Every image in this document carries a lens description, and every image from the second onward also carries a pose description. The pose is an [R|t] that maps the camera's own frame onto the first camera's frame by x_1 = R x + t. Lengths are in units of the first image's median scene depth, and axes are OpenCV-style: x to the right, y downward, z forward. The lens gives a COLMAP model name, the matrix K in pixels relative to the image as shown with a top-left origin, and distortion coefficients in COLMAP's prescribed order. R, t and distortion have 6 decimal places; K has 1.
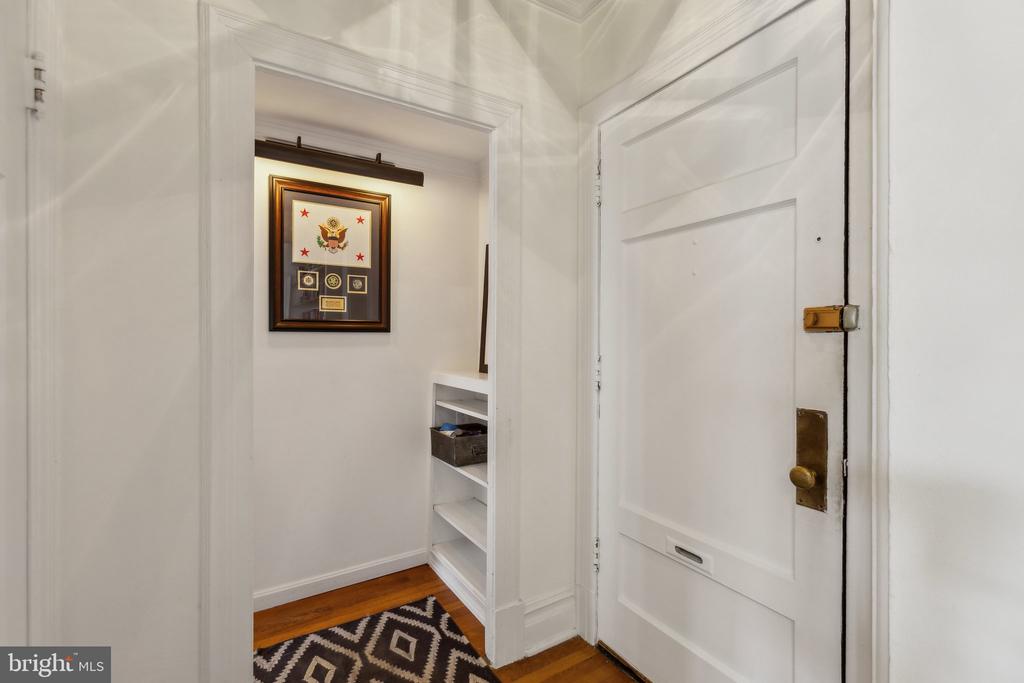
lens RADIAL K [[461.6, 0, 508.2], [0, 461.6, 345.3], [0, 0, 1]] dist [-0.001797, 0.004370]
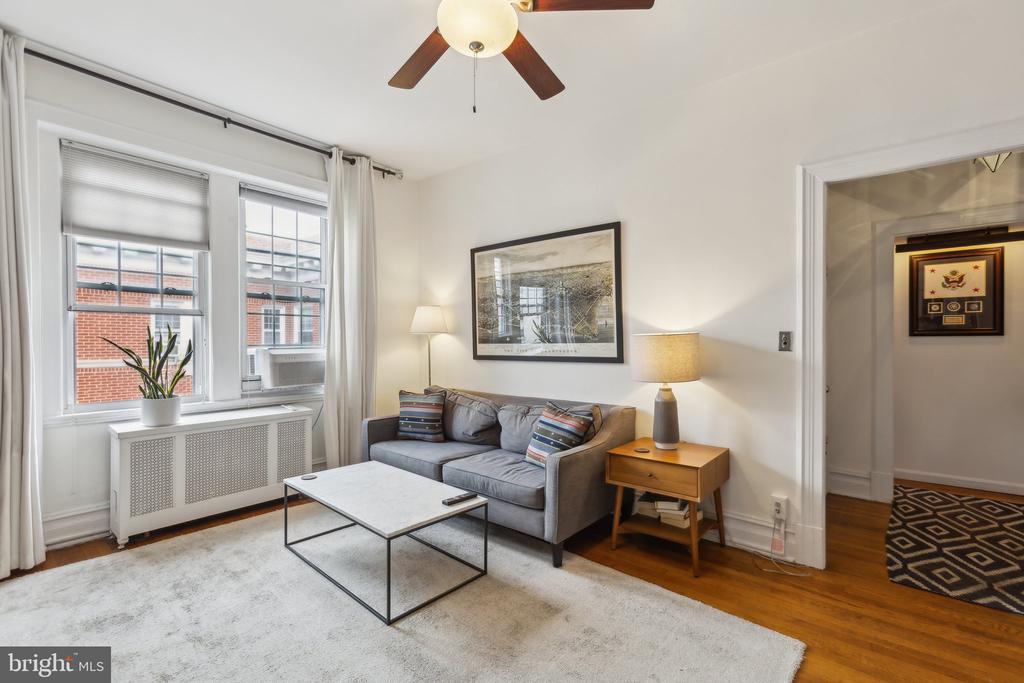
lens RADIAL K [[461.6, 0, 504.6], [0, 461.6, 350.8], [0, 0, 1]] dist [-0.001797, 0.004370]
pose [[0.315458, 0.008371, -0.948903, 0.719567], [-0.018166, 0.999831, 0.002781, 0.048855], [0.948766, 0.016360, 0.315557, -1.107524]]
